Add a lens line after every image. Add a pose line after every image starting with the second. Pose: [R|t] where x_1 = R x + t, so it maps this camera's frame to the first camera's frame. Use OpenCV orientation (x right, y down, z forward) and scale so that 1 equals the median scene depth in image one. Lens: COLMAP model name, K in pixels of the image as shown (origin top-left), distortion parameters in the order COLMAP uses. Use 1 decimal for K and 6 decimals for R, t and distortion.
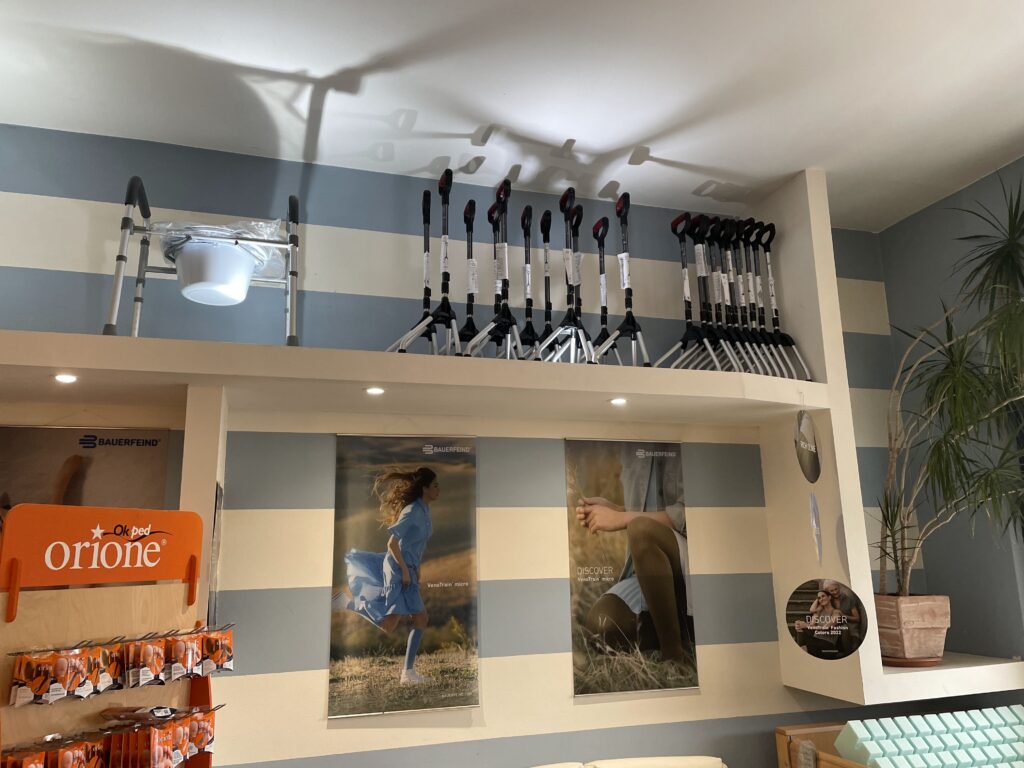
lens RADIAL K [[772.4, 0, 511.6], [0, 772.4, 379.5], [0, 0, 1]] dist [0.055166, -0.074797]
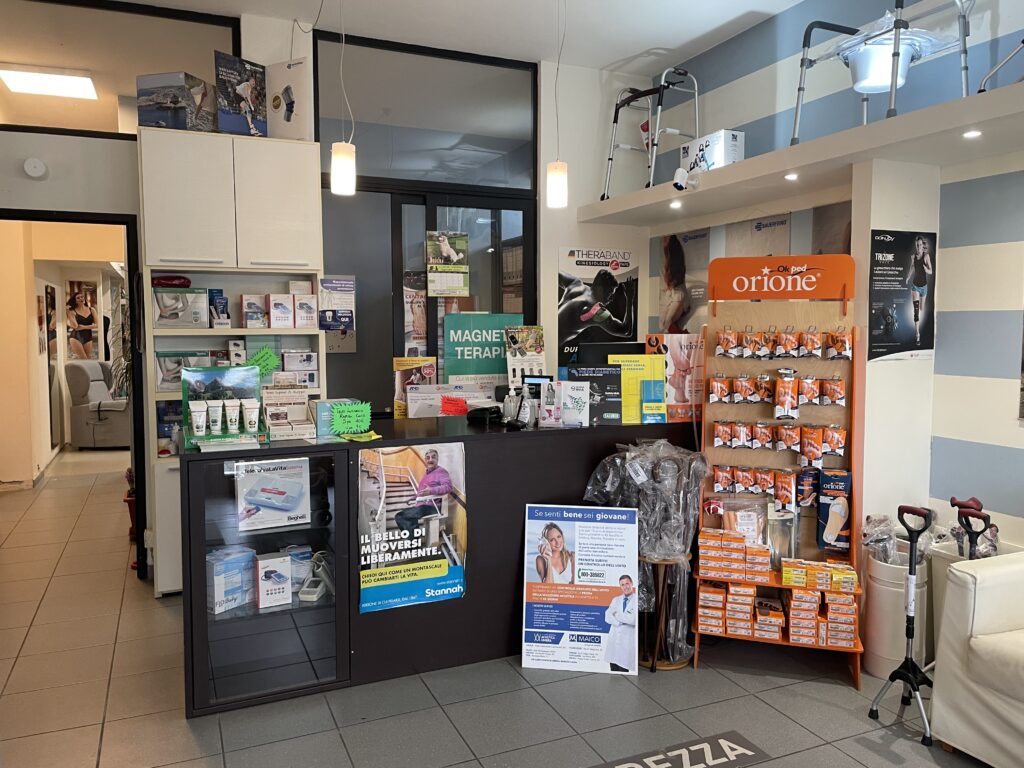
lens RADIAL K [[772.4, 0, 511.3], [0, 772.4, 378.2], [0, 0, 1]] dist [0.055166, -0.074797]
pose [[0.107647, 0.093589, -0.989774, 1.097246], [0.217002, 0.969343, 0.115258, 0.100660], [0.970218, -0.227190, 0.084038, 0.237243]]
